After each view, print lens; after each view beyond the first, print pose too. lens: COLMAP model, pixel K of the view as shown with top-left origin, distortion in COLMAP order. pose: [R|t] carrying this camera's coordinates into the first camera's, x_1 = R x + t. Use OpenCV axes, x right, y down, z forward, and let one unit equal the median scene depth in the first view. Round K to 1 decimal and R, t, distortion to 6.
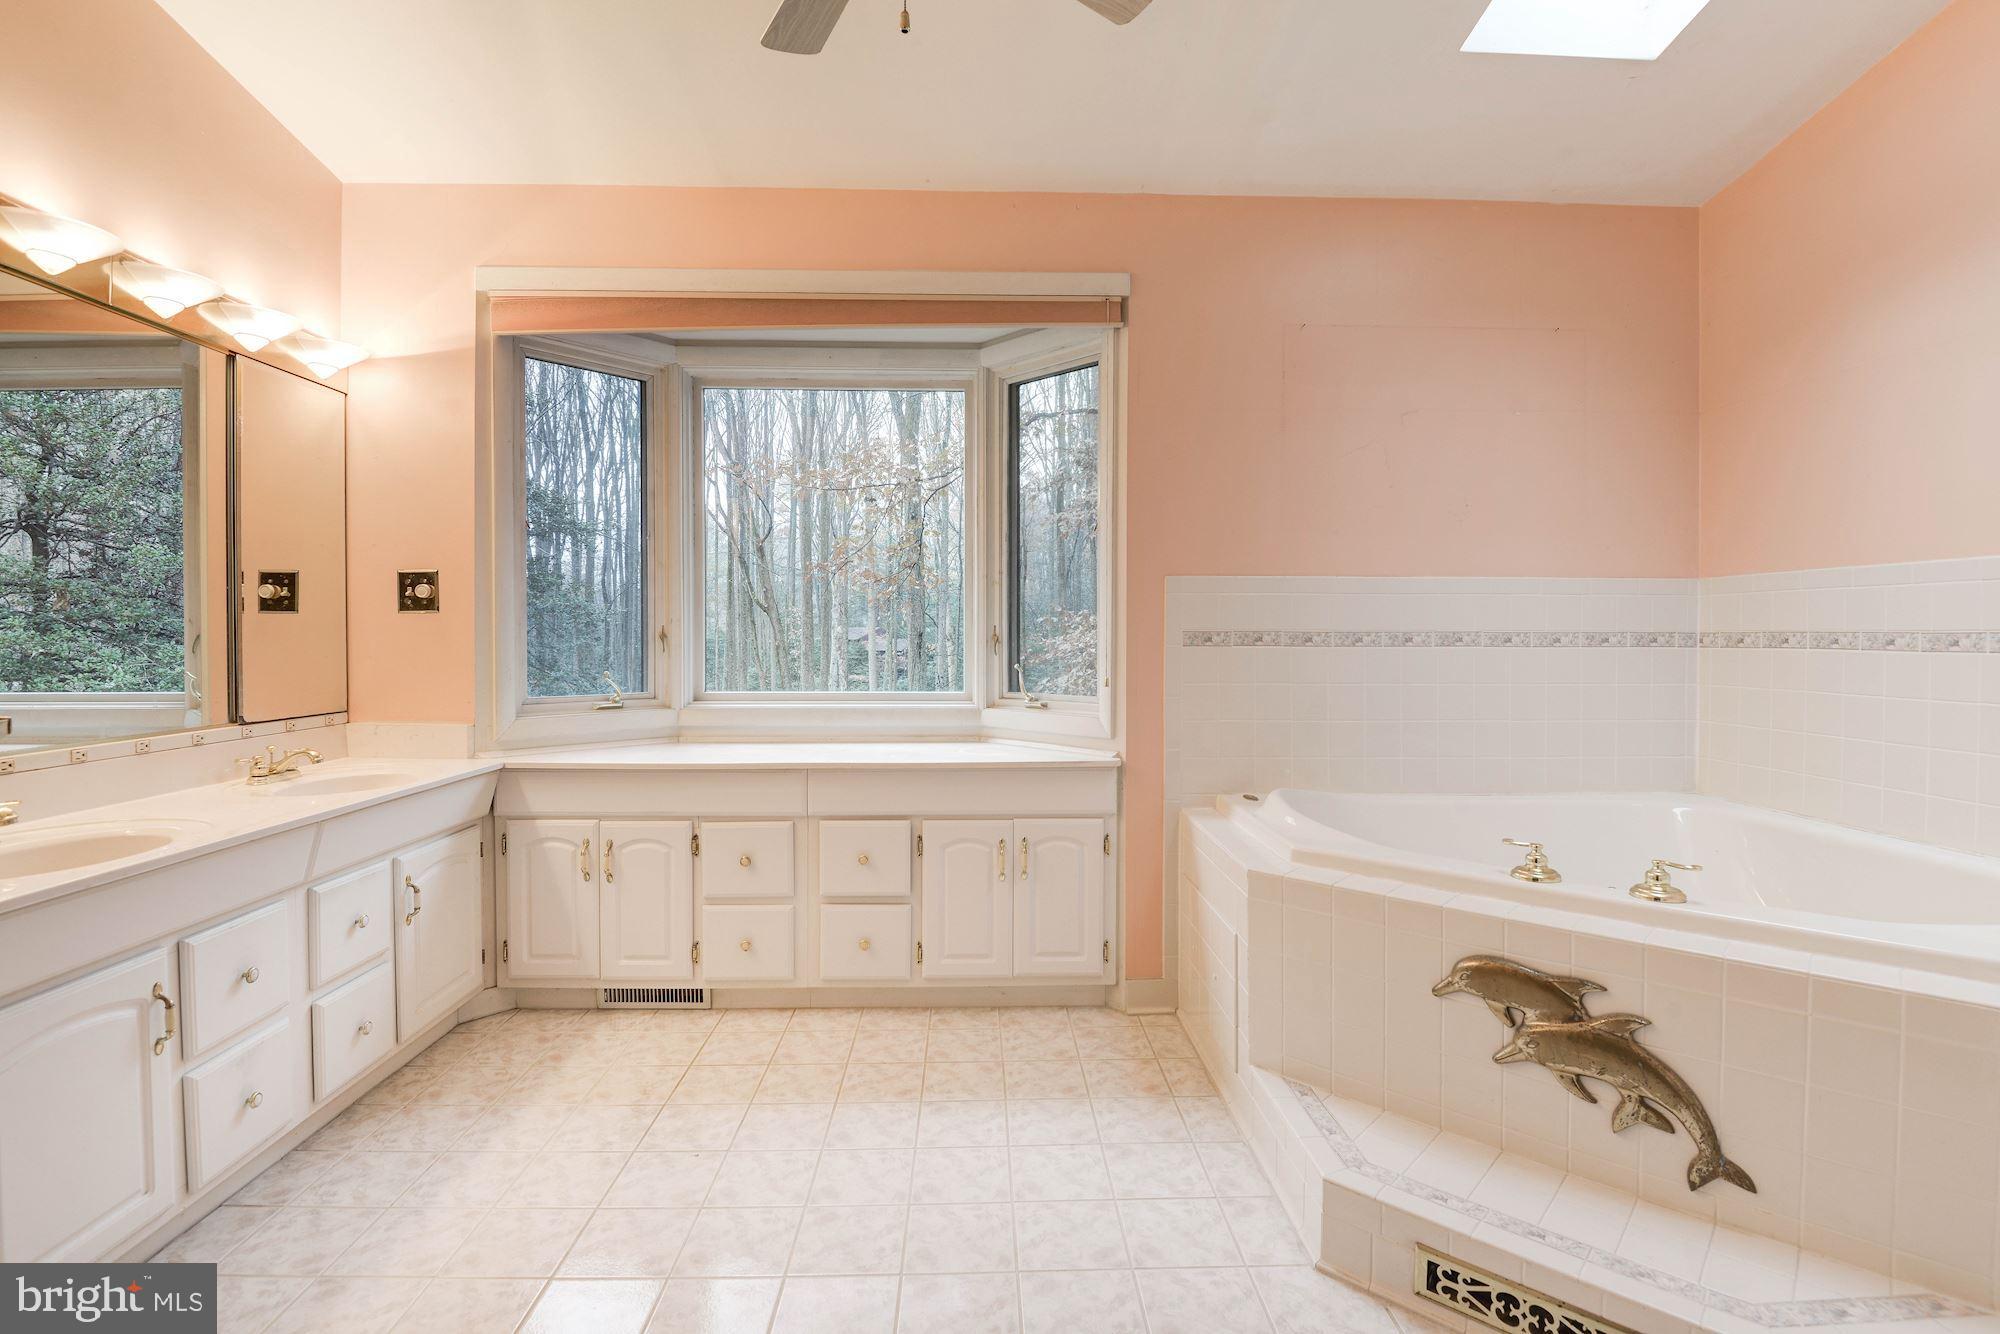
lens RADIAL K [[937.8, 0, 995.5], [0, 937.8, 649.5], [0, 0, 1]] dist [0.003014, -0.014544]
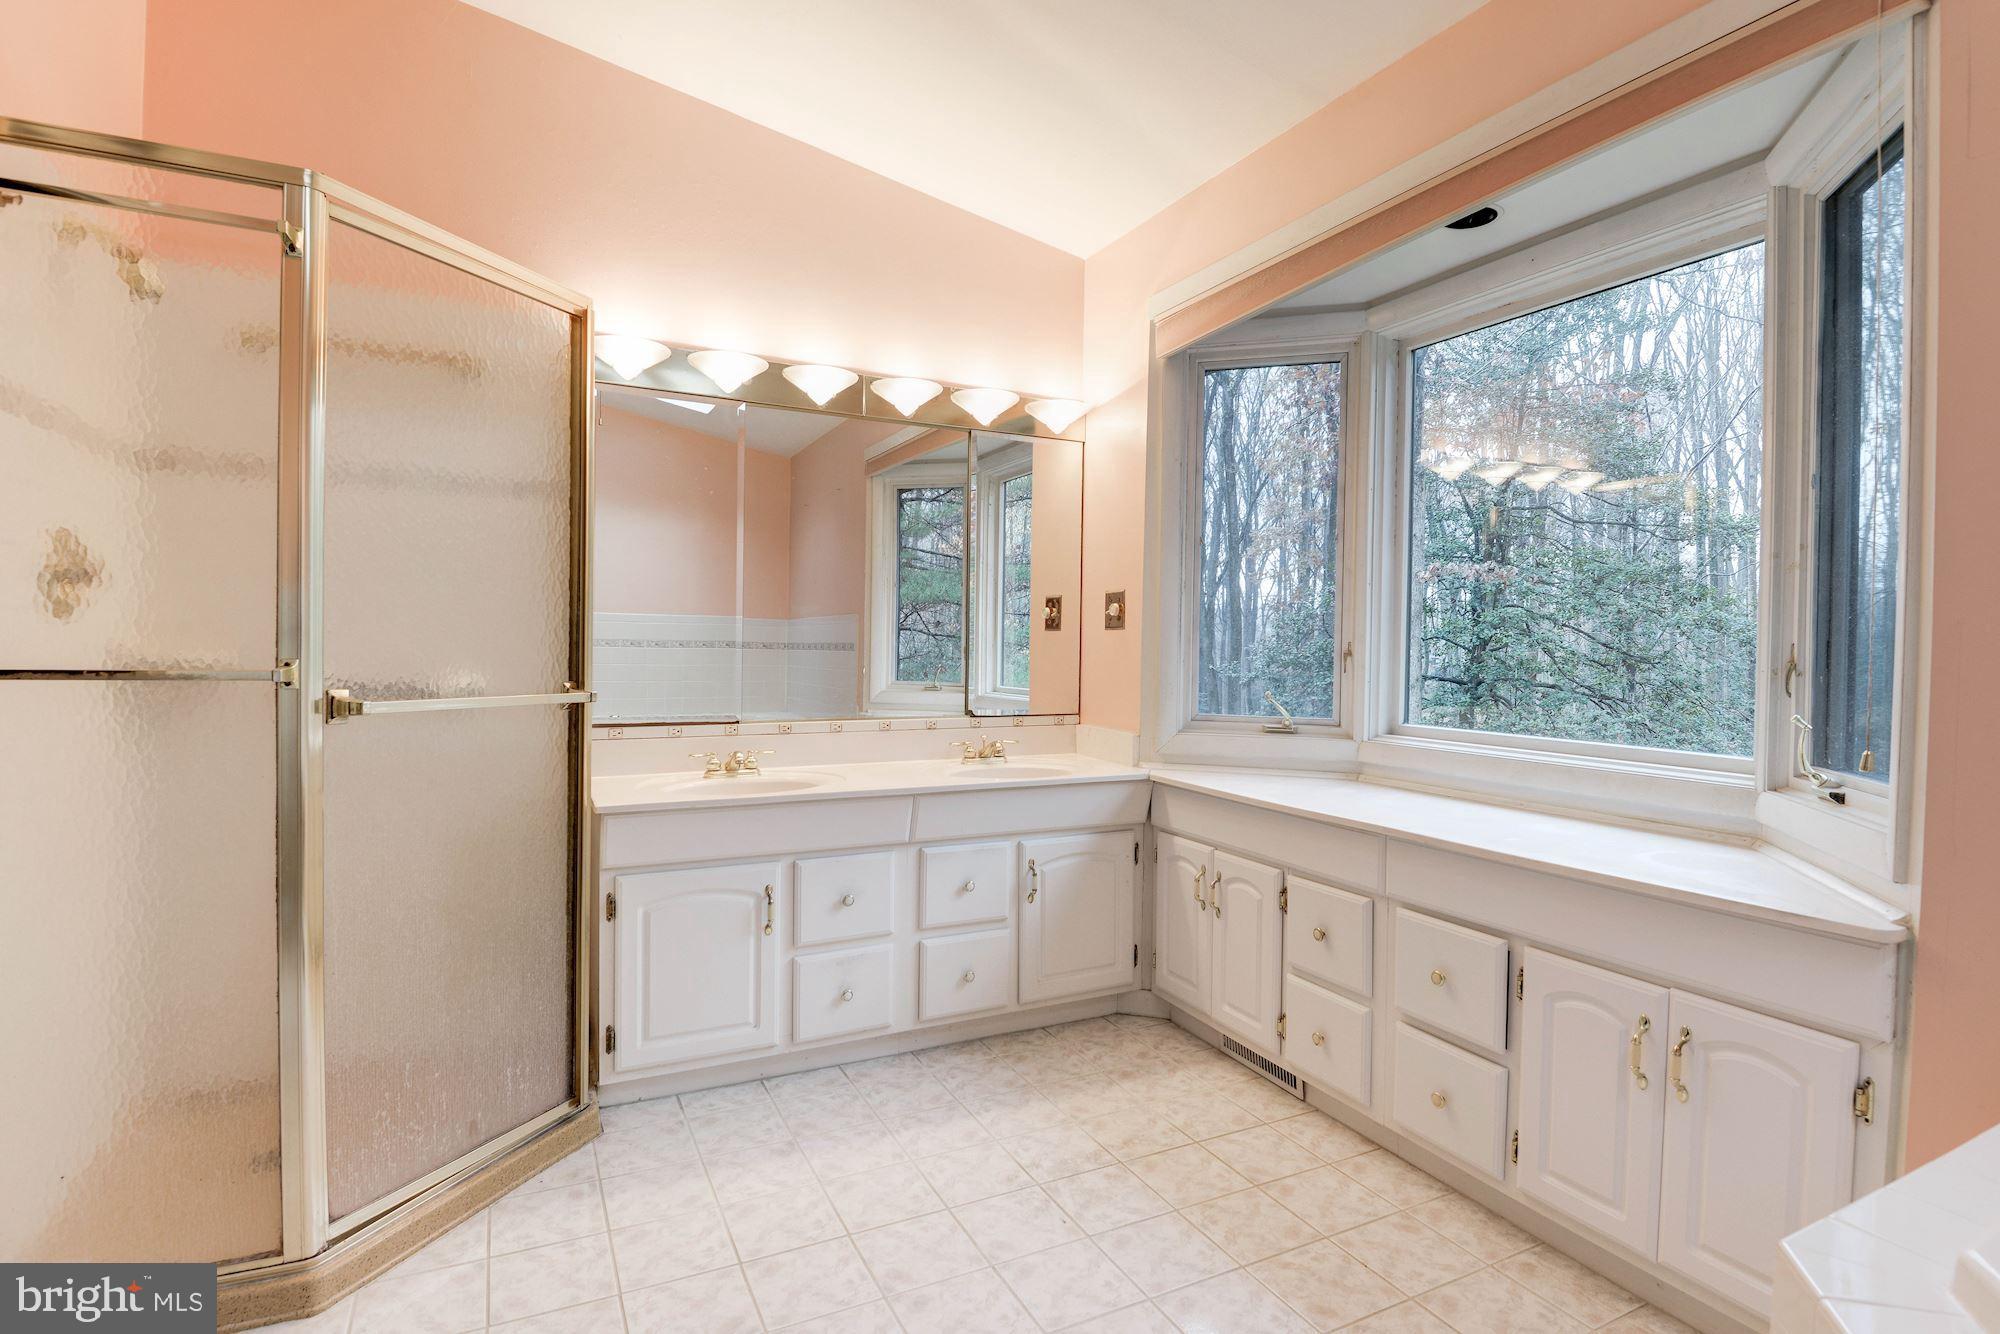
lens RADIAL K [[982.8, 0, 999.2], [0, 982.8, 662.8], [0, 0, 1]] dist [0.000162, -0.004514]
pose [[0.438785, 0.022370, -0.898314, 0.365449], [-0.028274, 0.999539, 0.011080, -0.008736], [0.898147, 0.020537, 0.439215, 0.375400]]
